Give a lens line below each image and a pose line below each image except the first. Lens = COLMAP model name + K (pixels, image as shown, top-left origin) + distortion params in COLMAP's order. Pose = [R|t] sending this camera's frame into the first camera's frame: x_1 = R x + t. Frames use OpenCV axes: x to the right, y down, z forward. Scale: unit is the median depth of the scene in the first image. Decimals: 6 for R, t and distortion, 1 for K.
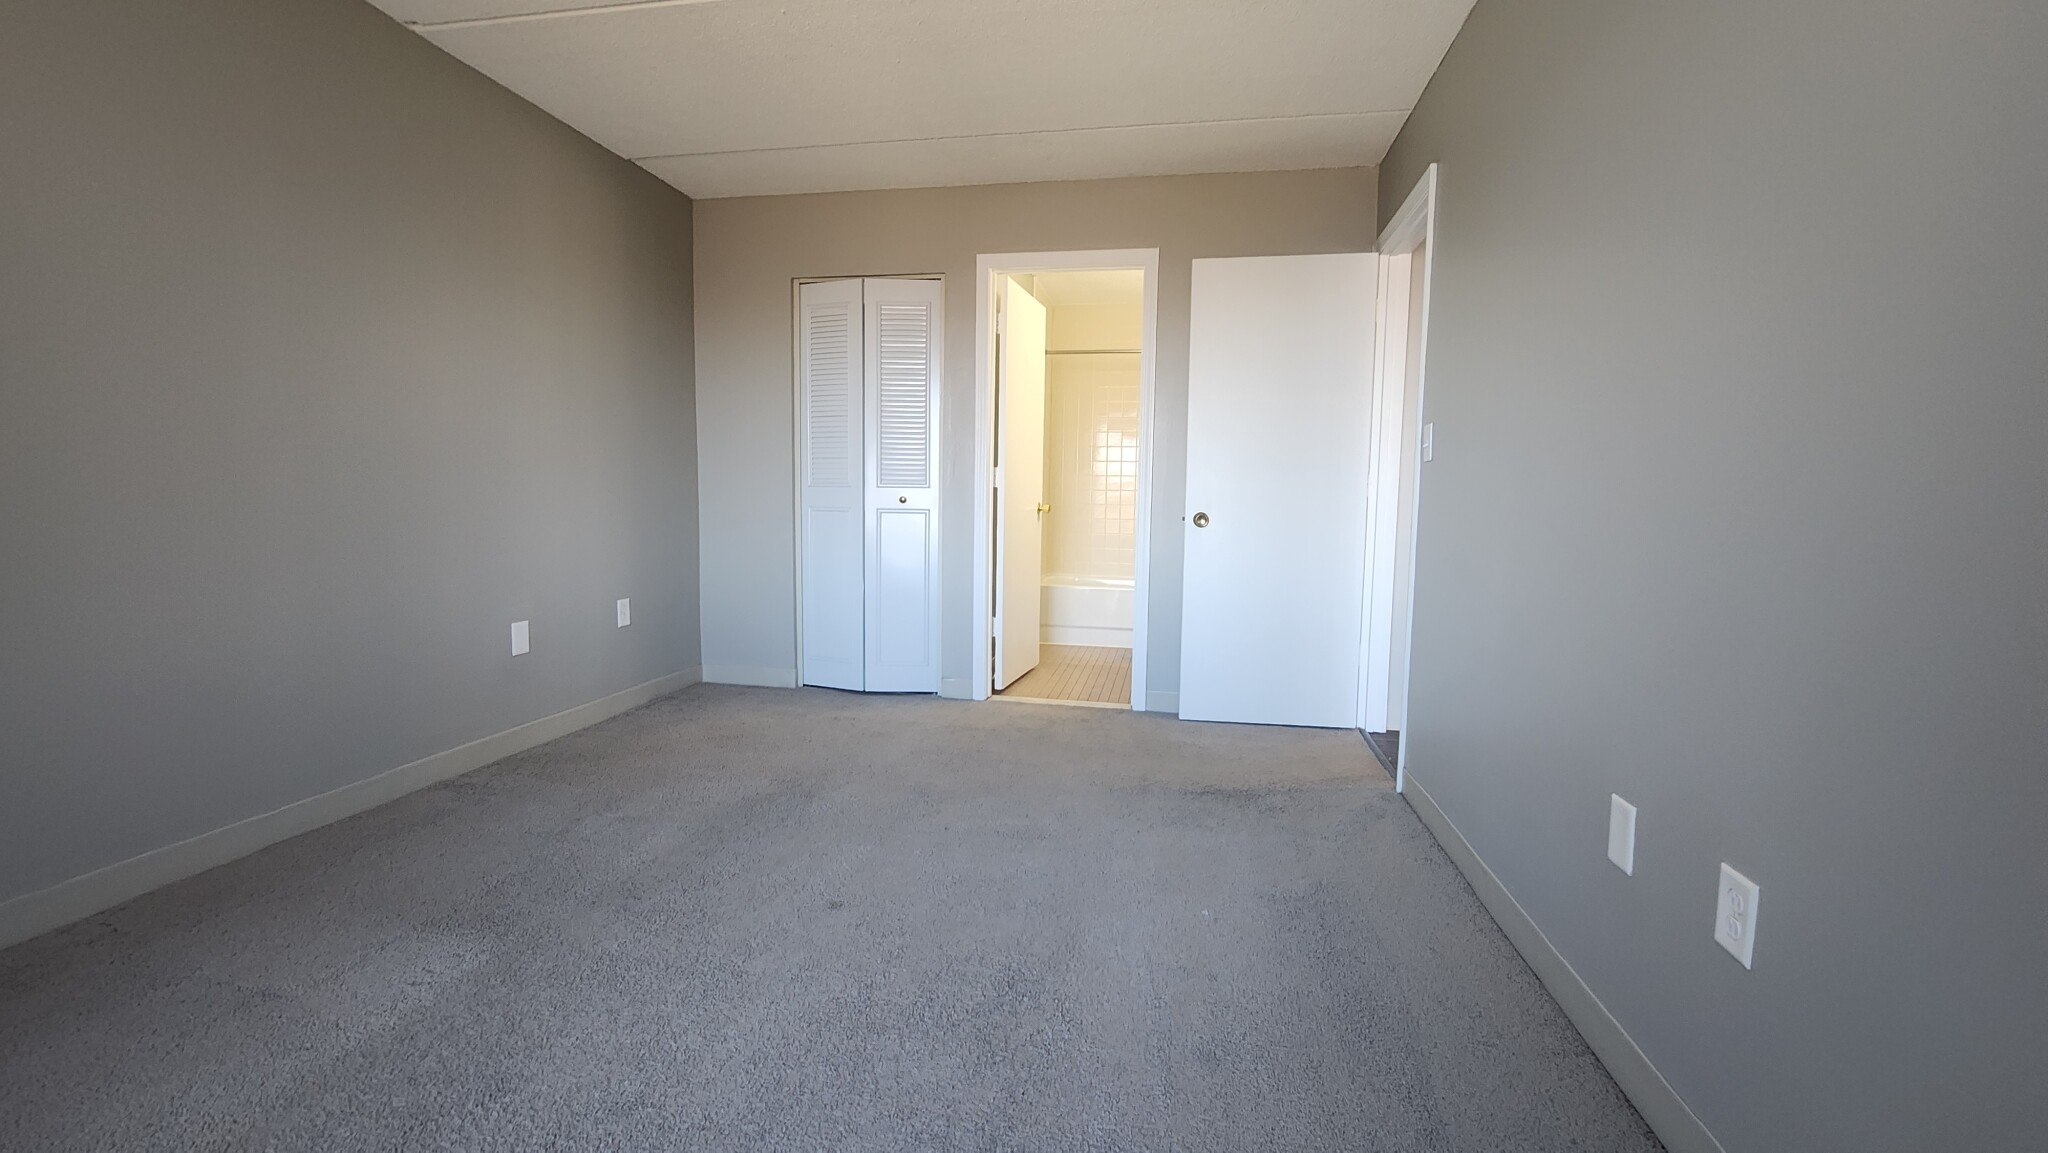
lens RADIAL K [[831.6, 0, 1026.8], [0, 831.6, 583.4], [0, 0, 1]] dist [0.000216, 0.000132]
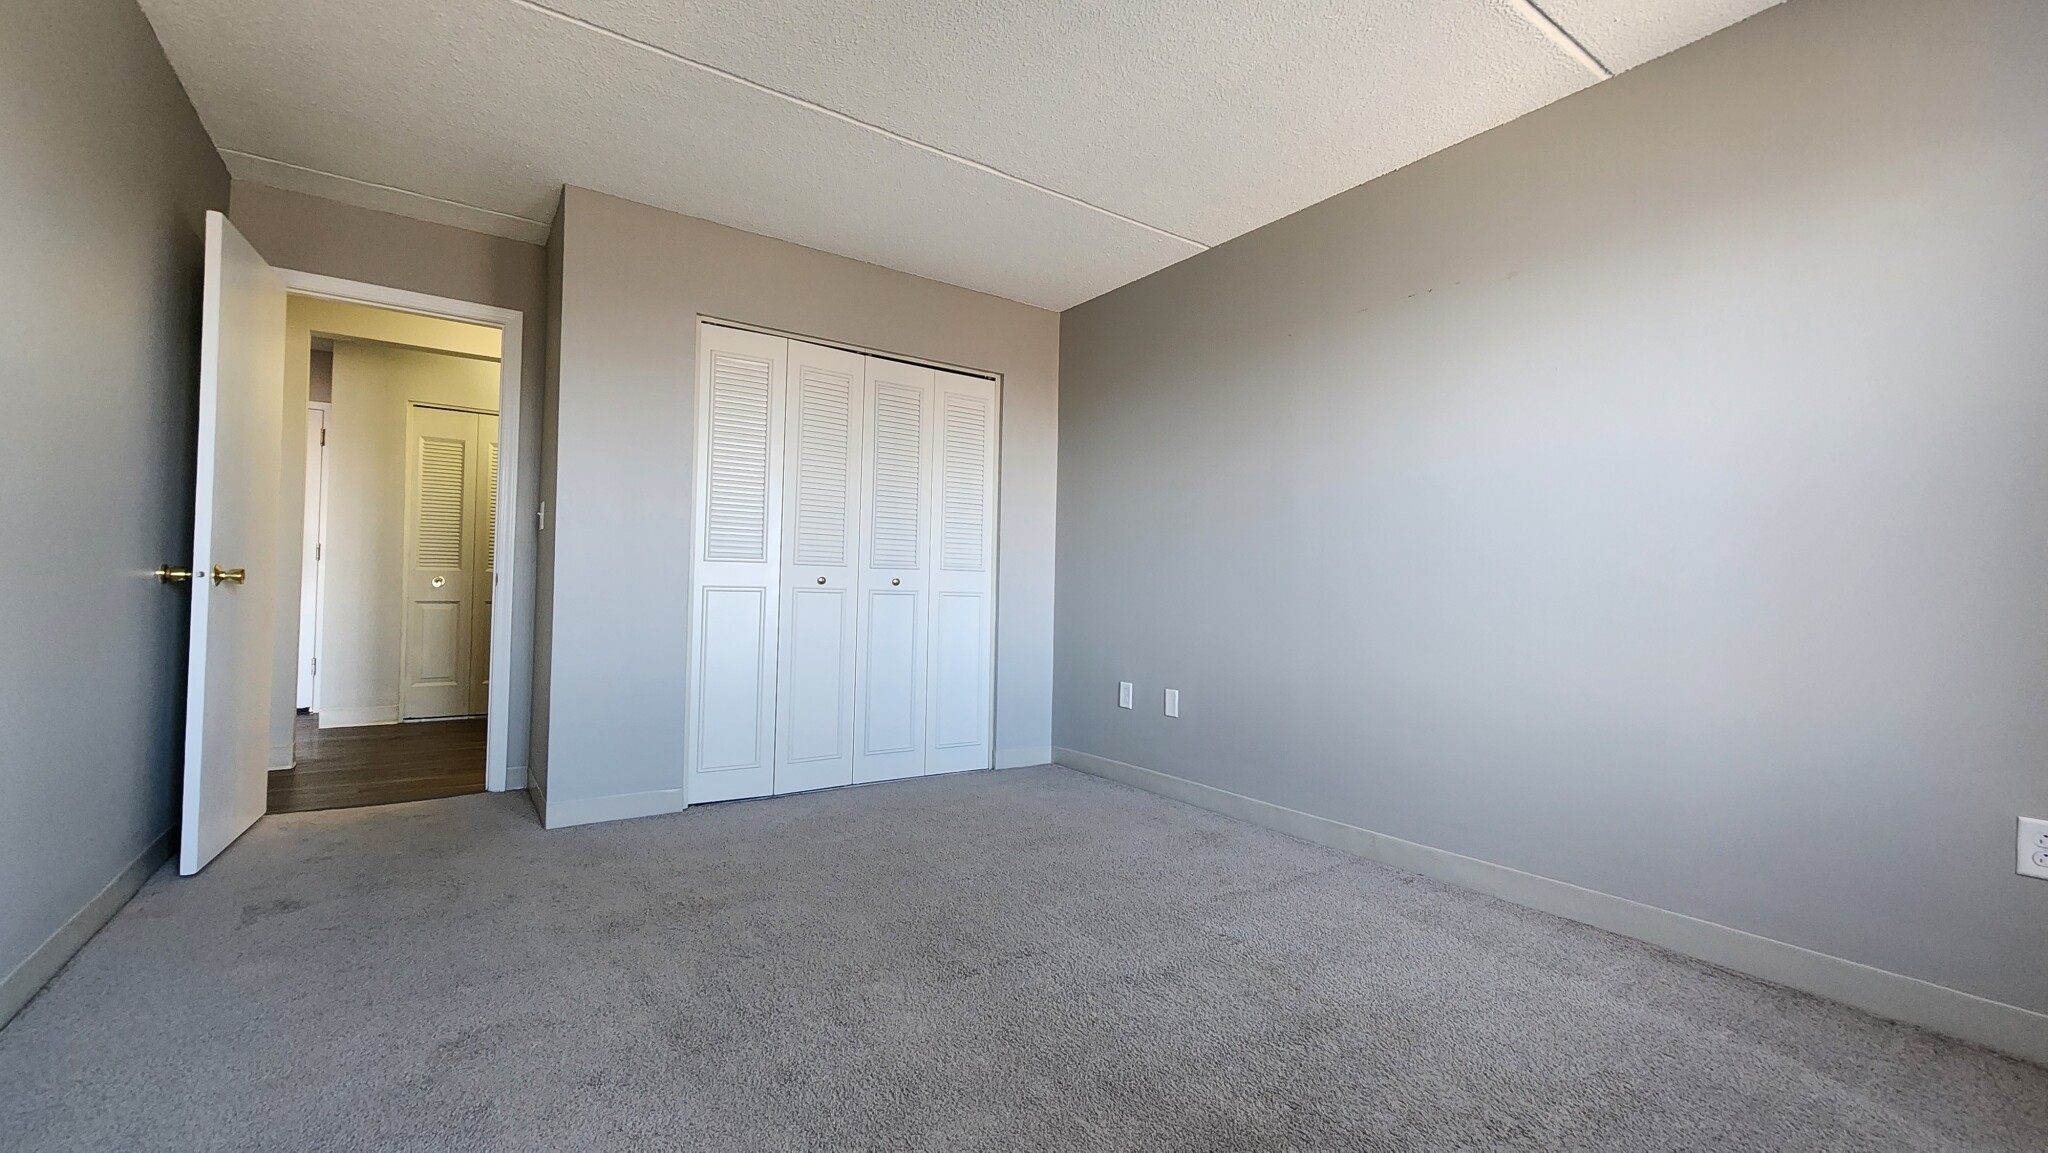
lens RADIAL K [[831.6, 0, 1026.8], [0, 831.6, 583.4], [0, 0, 1]] dist [0.000216, 0.000132]
pose [[0.702116, 0.006786, 0.712030, -0.616402], [0.048190, 0.997209, -0.057023, -0.029865], [-0.710430, 0.074349, 0.699830, 0.175809]]
